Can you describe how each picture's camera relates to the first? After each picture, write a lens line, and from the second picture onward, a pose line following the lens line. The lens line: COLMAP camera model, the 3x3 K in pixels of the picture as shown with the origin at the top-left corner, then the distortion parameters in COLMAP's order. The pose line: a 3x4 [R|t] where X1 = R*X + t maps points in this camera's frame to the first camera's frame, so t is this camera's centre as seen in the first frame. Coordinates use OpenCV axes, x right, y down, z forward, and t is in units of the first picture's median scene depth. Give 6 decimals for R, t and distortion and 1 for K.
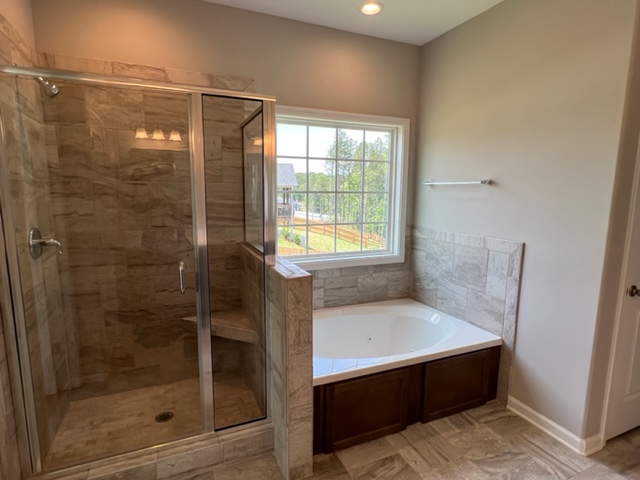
lens RADIAL K [[343.7, 0, 317.0], [0, 343.7, 241.4], [0, 0, 1]] dist [-0.001095, -0.000044]
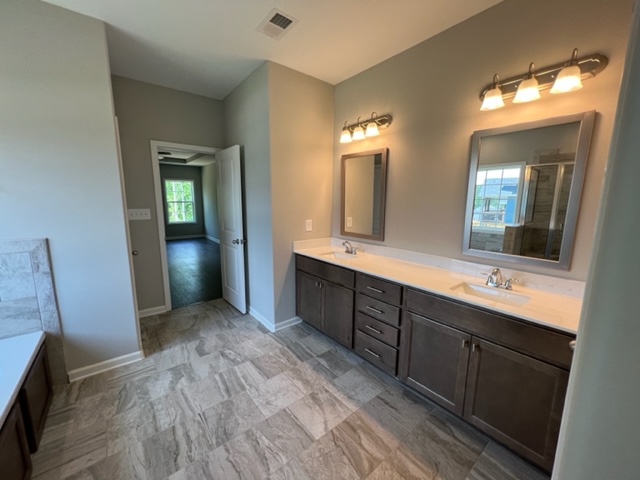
lens RADIAL K [[256.9, 0, 318.8], [0, 256.9, 240.4], [0, 0, 1]] dist [0.000712, -0.000053]
pose [[-0.271472, -0.162955, 0.948551, -0.400987], [0.118968, 0.972322, 0.201087, -0.048294], [-0.955065, 0.167437, -0.244572, 0.336660]]
